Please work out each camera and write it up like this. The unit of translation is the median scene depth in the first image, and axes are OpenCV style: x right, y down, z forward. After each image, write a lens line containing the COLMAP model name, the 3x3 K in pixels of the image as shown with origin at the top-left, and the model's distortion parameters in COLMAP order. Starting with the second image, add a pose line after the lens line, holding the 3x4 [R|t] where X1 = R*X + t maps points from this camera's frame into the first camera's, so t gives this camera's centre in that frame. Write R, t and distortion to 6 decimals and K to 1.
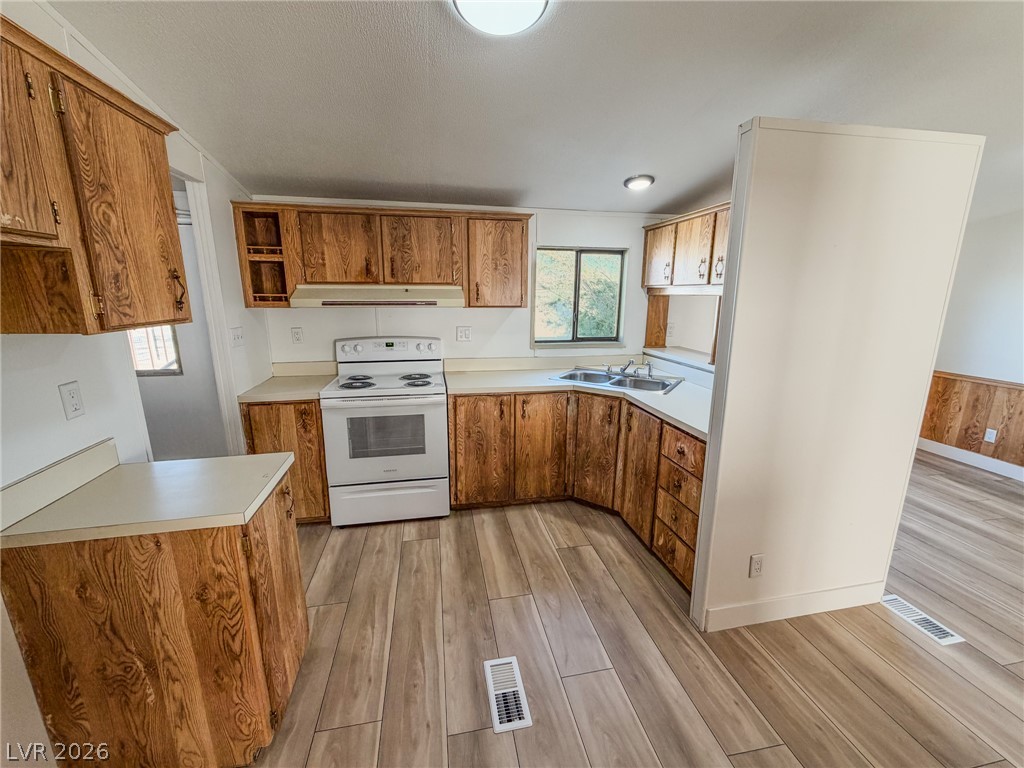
lens RADIAL K [[407.7, 0, 508.0], [0, 407.7, 382.7], [0, 0, 1]] dist [0.001096, 0.000182]
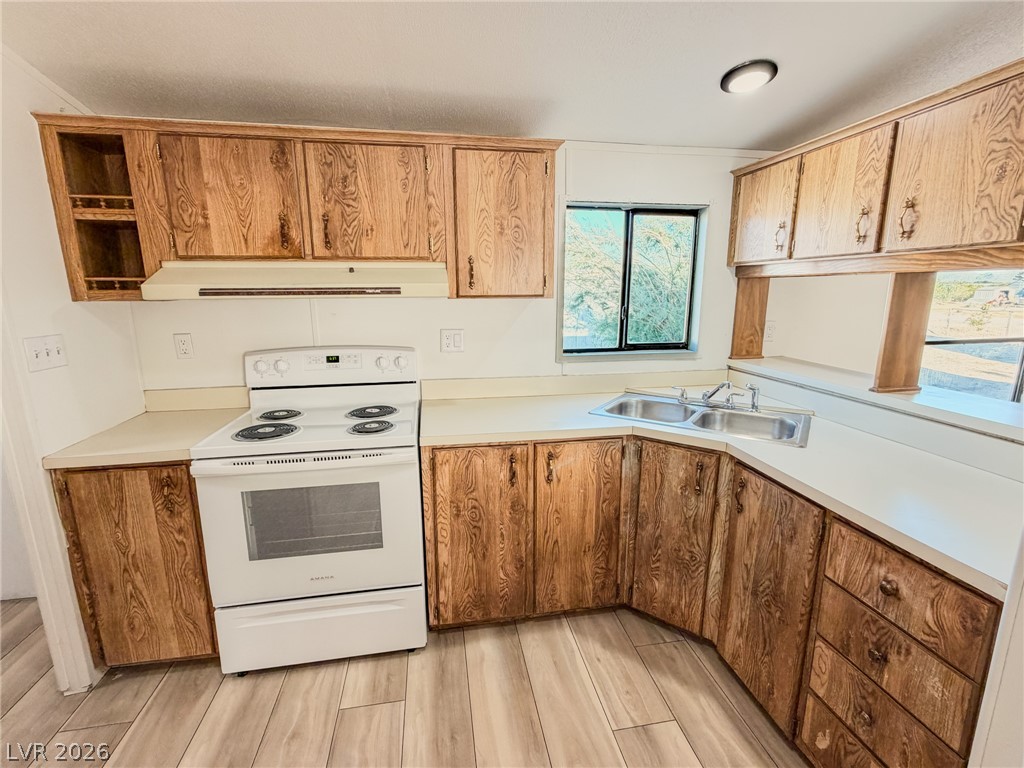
lens RADIAL K [[454.7, 0, 510.1], [0, 454.7, 383.4], [0, 0, 1]] dist [0.000466, -0.000114]
pose [[0.999840, -0.006236, -0.016788, -0.007403], [0.006054, 0.999923, -0.010865, -0.052880], [0.016855, 0.010761, 0.999800, 0.345432]]
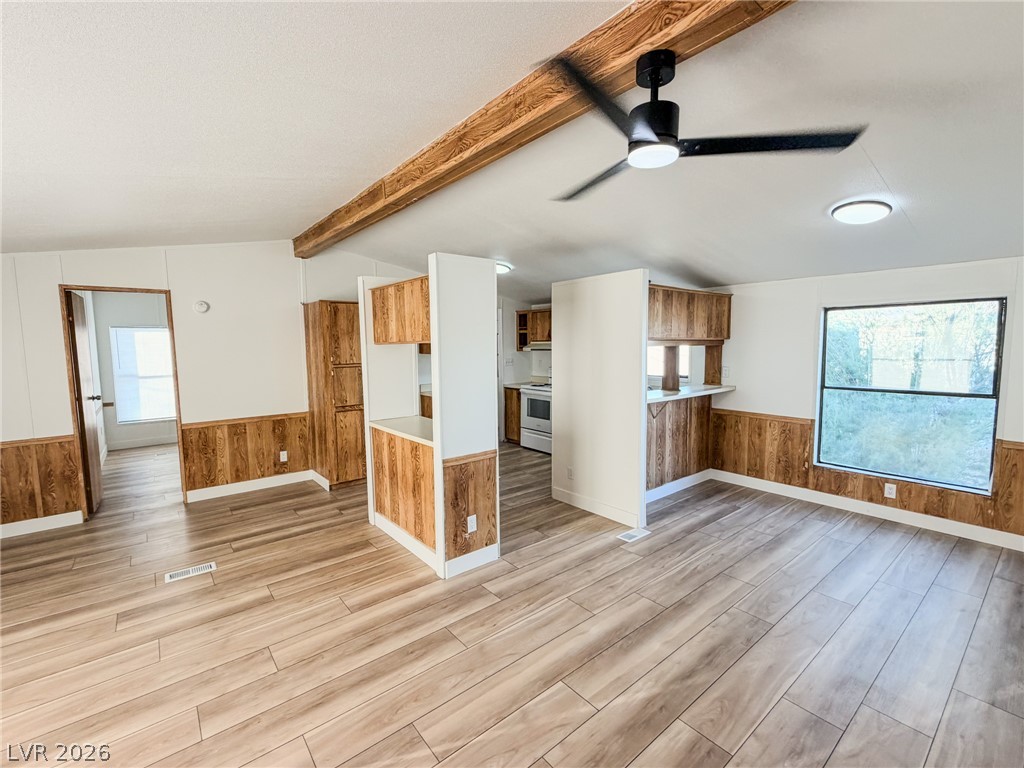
lens RADIAL K [[454.7, 0, 510.1], [0, 454.7, 383.4], [0, 0, 1]] dist [0.000466, -0.000114]
pose [[0.470703, 0.069975, -0.879513, 1.730918], [-0.177428, 0.983993, -0.016669, 0.061286], [0.864267, 0.163897, 0.475583, -0.318572]]
